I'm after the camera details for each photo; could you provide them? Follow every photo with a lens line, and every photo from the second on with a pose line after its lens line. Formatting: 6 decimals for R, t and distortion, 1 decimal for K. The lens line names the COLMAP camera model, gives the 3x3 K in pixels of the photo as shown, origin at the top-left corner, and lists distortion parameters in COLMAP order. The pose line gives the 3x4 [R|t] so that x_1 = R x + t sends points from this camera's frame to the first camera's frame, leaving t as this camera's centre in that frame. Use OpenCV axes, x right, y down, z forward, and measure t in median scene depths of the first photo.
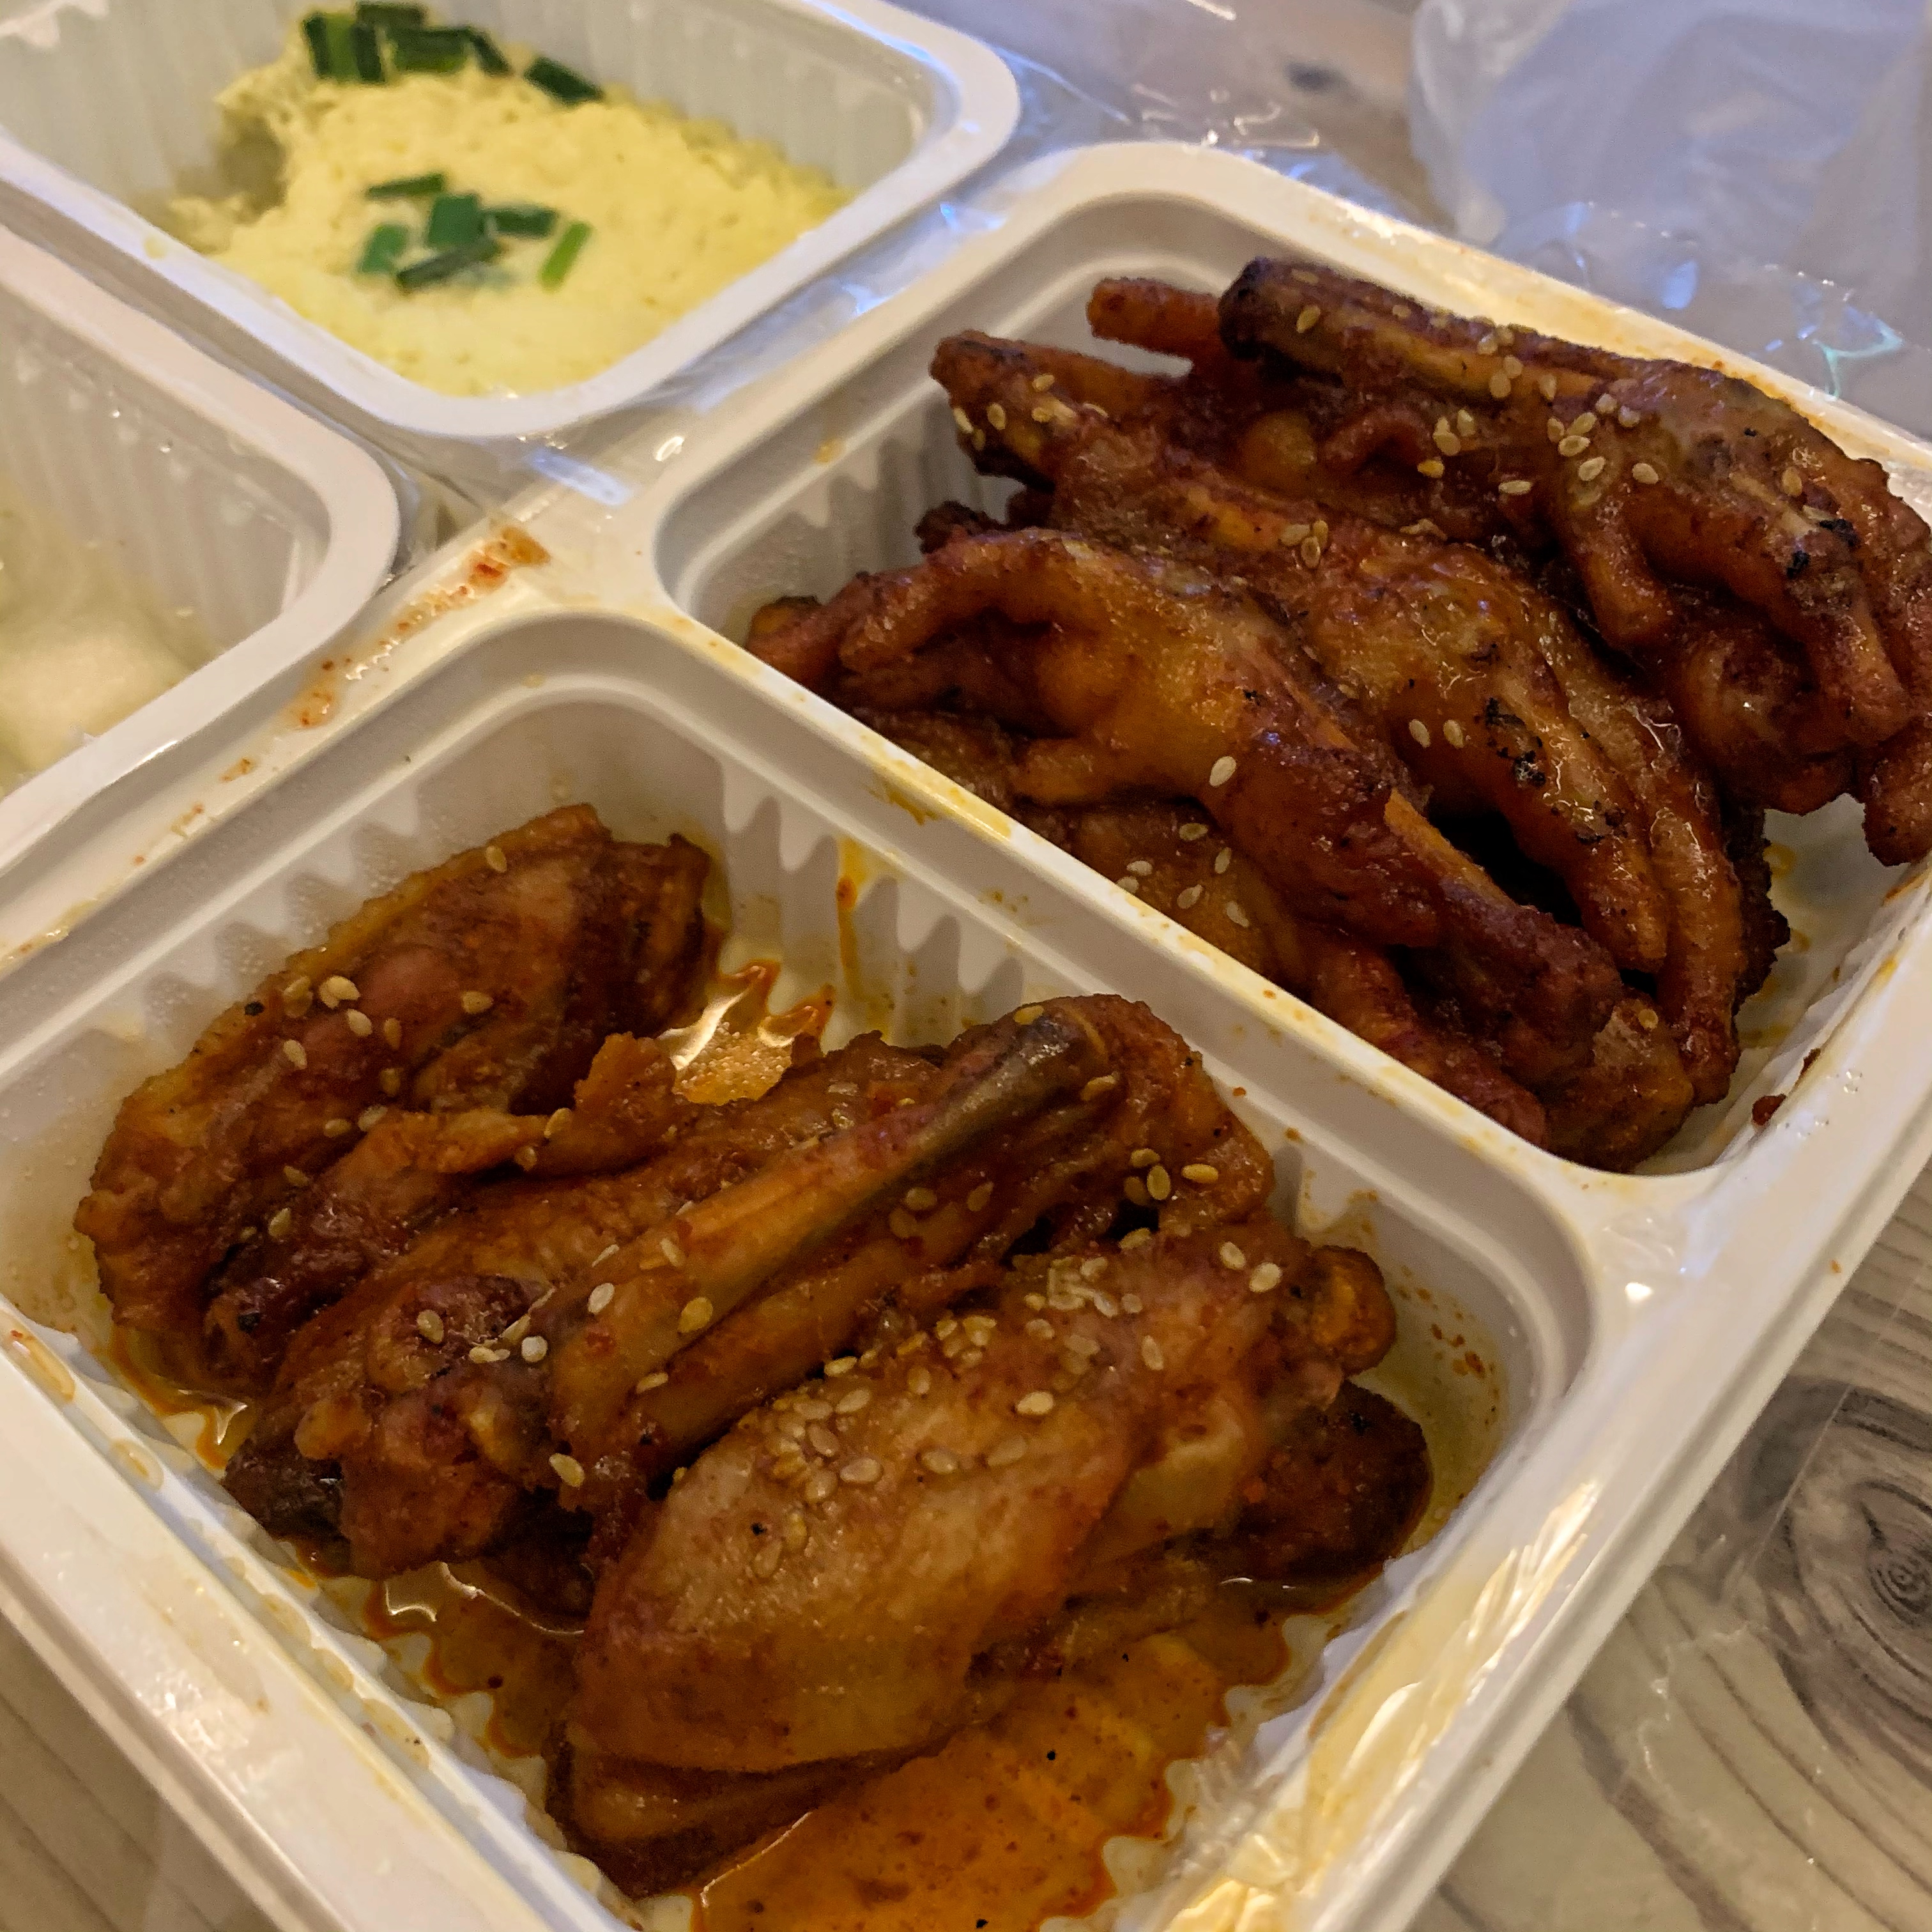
lens RADIAL K [[2061.0, 0, 1010.8], [0, 2061.0, 992.5], [0, 0, 1]] dist [0.104473, -0.418489]
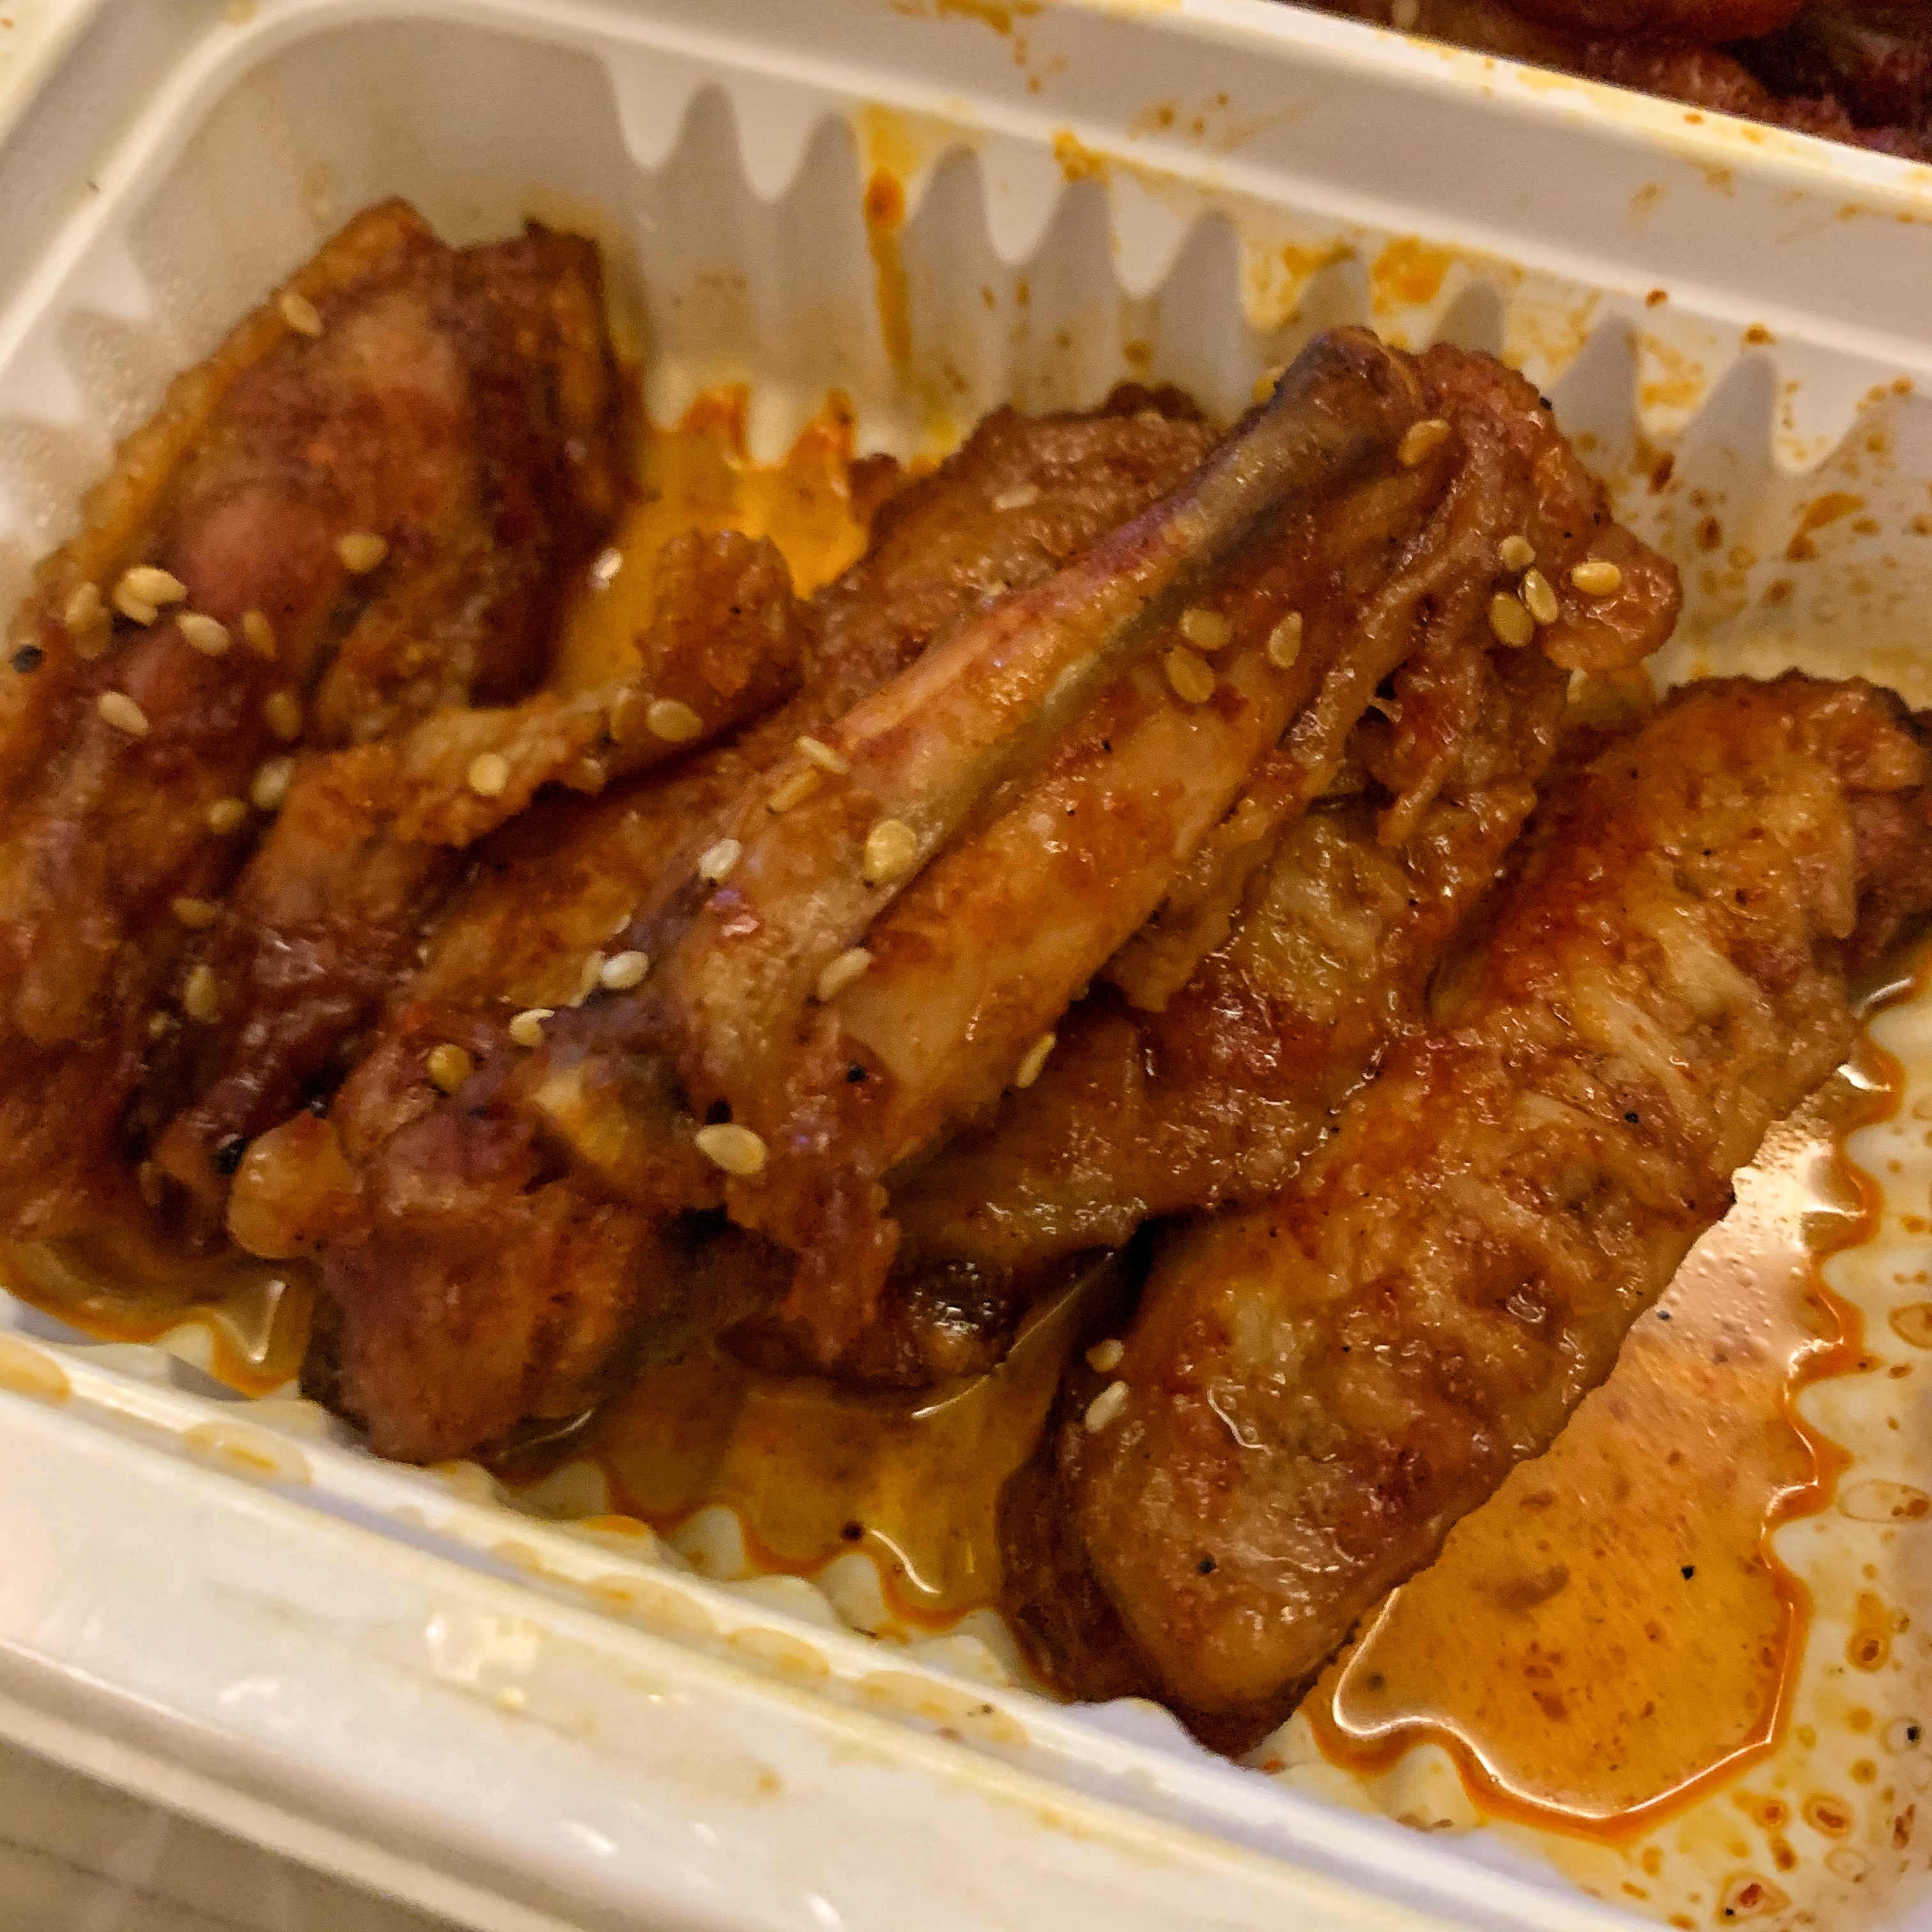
lens RADIAL K [[2061.0, 0, 1010.8], [0, 2061.0, 992.5], [0, 0, 1]] dist [0.104473, -0.418489]
pose [[0.928326, -0.330836, 0.169584, -0.203669], [0.285896, 0.926886, 0.243199, 0.027682], [-0.237644, -0.177285, 0.955037, 0.316457]]
